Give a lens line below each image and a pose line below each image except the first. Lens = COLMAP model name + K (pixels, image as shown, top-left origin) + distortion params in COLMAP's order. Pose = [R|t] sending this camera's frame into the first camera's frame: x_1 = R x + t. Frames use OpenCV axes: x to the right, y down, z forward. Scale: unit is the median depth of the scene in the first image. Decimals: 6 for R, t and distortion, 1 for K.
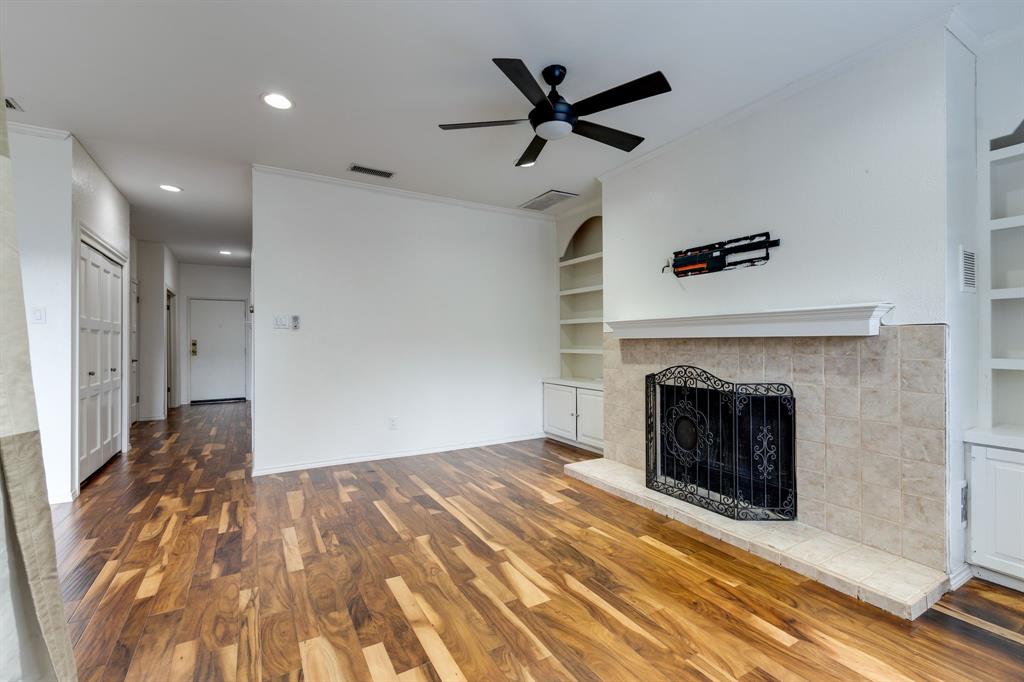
lens RADIAL K [[443.1, 0, 510.5], [0, 443.1, 339.2], [0, 0, 1]] dist [0.003138, 0.000047]
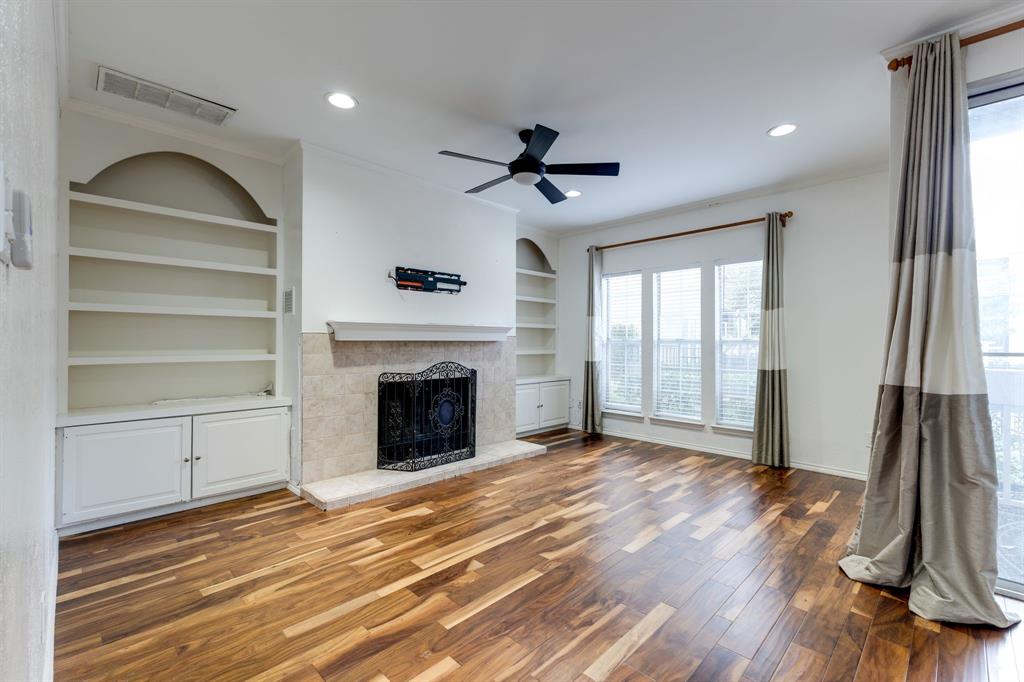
lens RADIAL K [[443.1, 0, 510.5], [0, 443.1, 339.2], [0, 0, 1]] dist [0.003138, 0.000047]
pose [[-0.251299, 0.009486, 0.967863, -0.975697], [-0.004801, 0.999927, -0.011047, 0.005715], [-0.967898, -0.007423, -0.251235, 1.186393]]
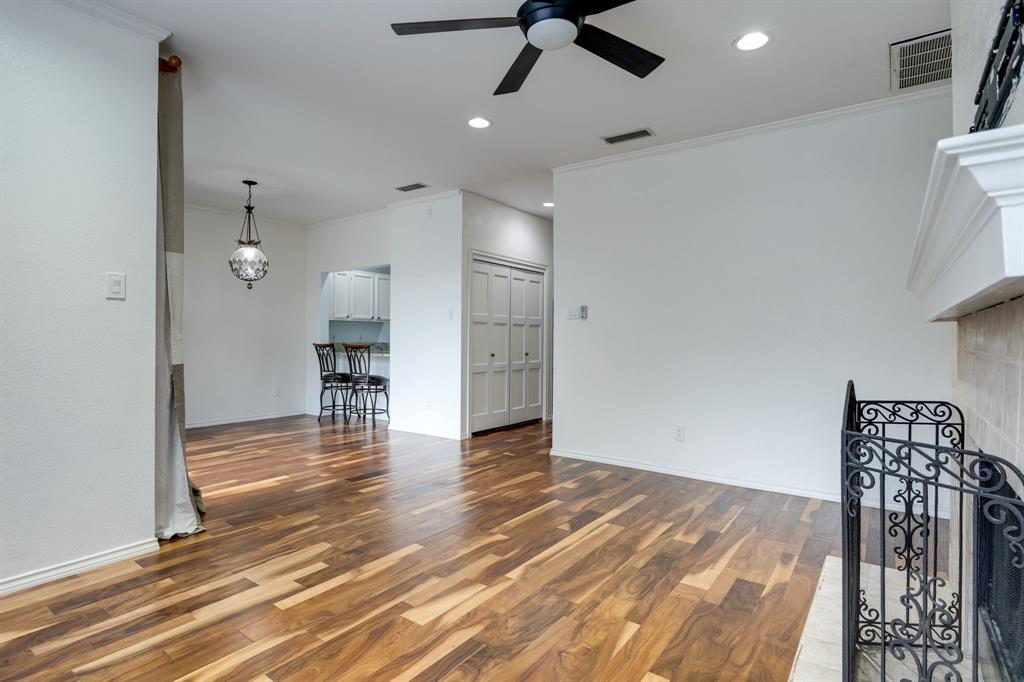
lens RADIAL K [[524.9, 0, 507.2], [0, 524.9, 339.8], [0, 0, 1]] dist [-0.003104, -0.000344]
pose [[0.394392, 0.009236, -0.918896, 0.743619], [-0.002747, 0.999957, 0.008872, 0.019495], [0.918938, -0.000974, 0.394400, 0.520086]]
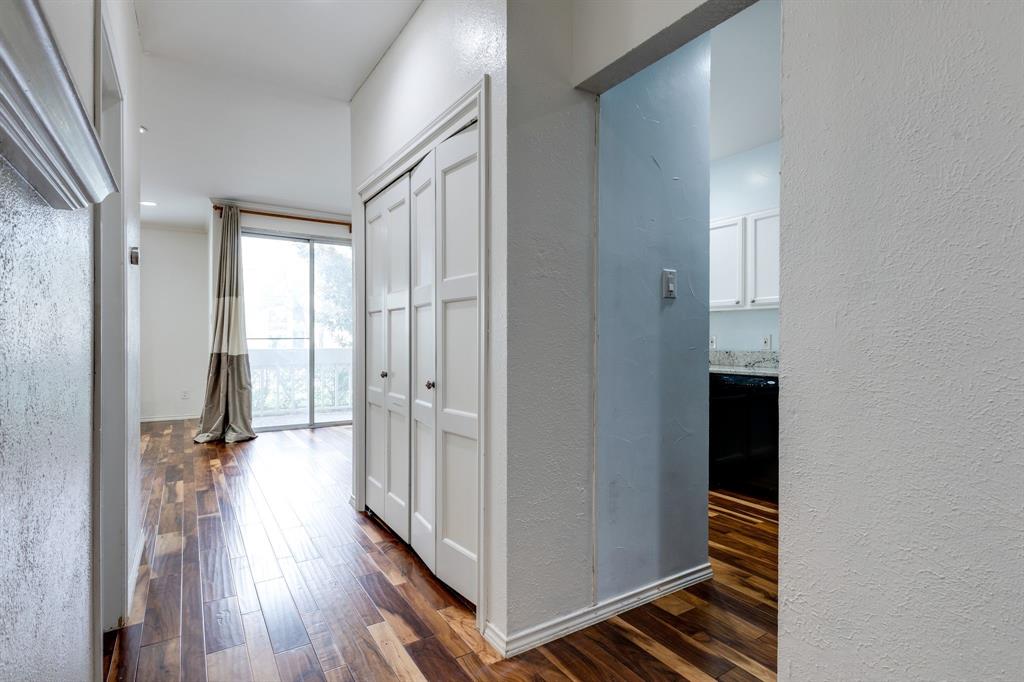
lens RADIAL K [[494.5, 0, 509.2], [0, 494.5, 339.9], [0, 0, 1]] dist [0.001402, 0.000168]
pose [[-0.998501, 0.003714, -0.054607, -1.418789], [0.003678, 0.999993, 0.000748, 0.025655], [0.054609, 0.000546, -0.998508, 2.310170]]
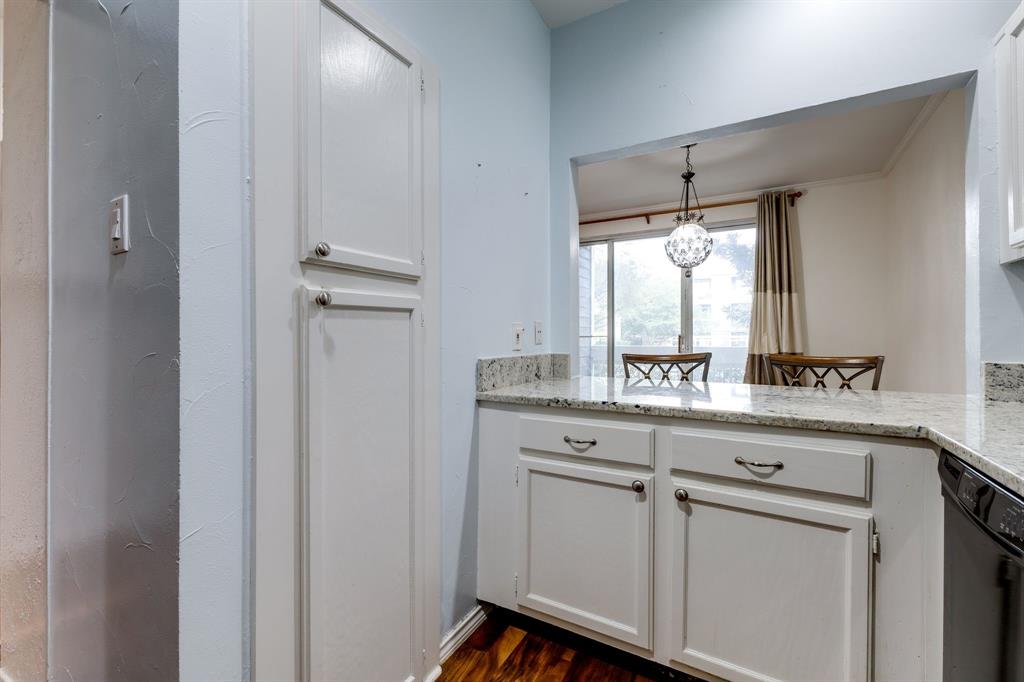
lens RADIAL K [[443.1, 0, 510.5], [0, 443.1, 339.2], [0, 0, 1]] dist [0.003138, 0.000047]
pose [[-0.483906, -0.001311, 0.875119, -2.185780], [-0.003913, 0.999992, -0.000666, 0.030100], [-0.875111, -0.003747, -0.483908, 1.438428]]
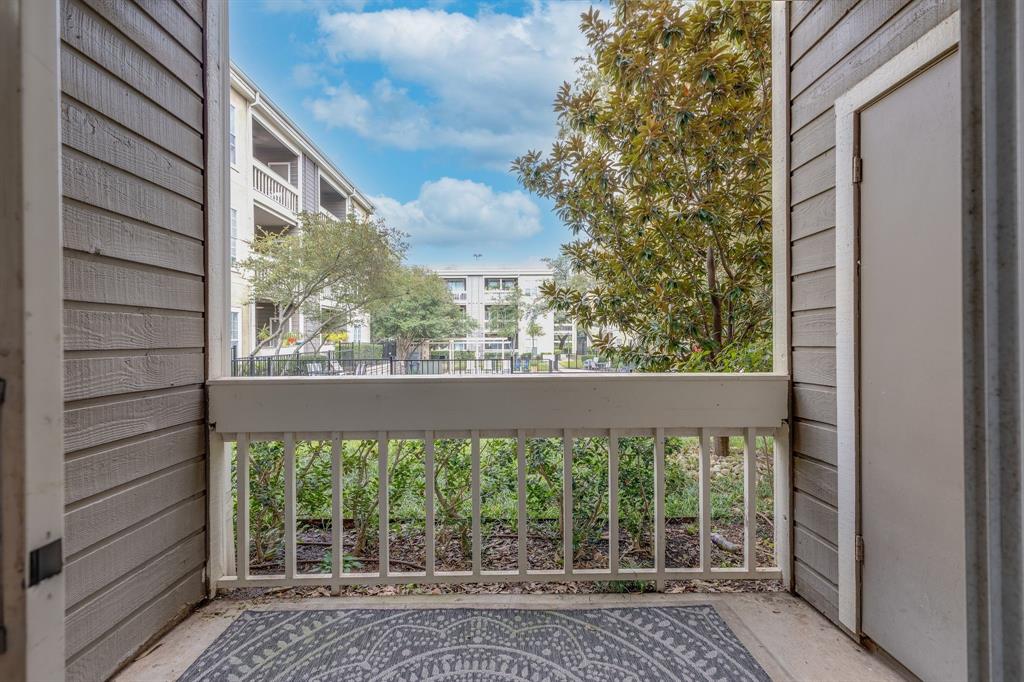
lens RADIAL K [[443.1, 0, 510.5], [0, 443.1, 339.2], [0, 0, 1]] dist [0.003138, 0.000047]
pose [[-0.866060, 0.009580, 0.499849, -0.881062], [0.007759, 0.999954, -0.005721, 0.014674], [-0.499880, -0.001076, -0.866094, 0.119678]]
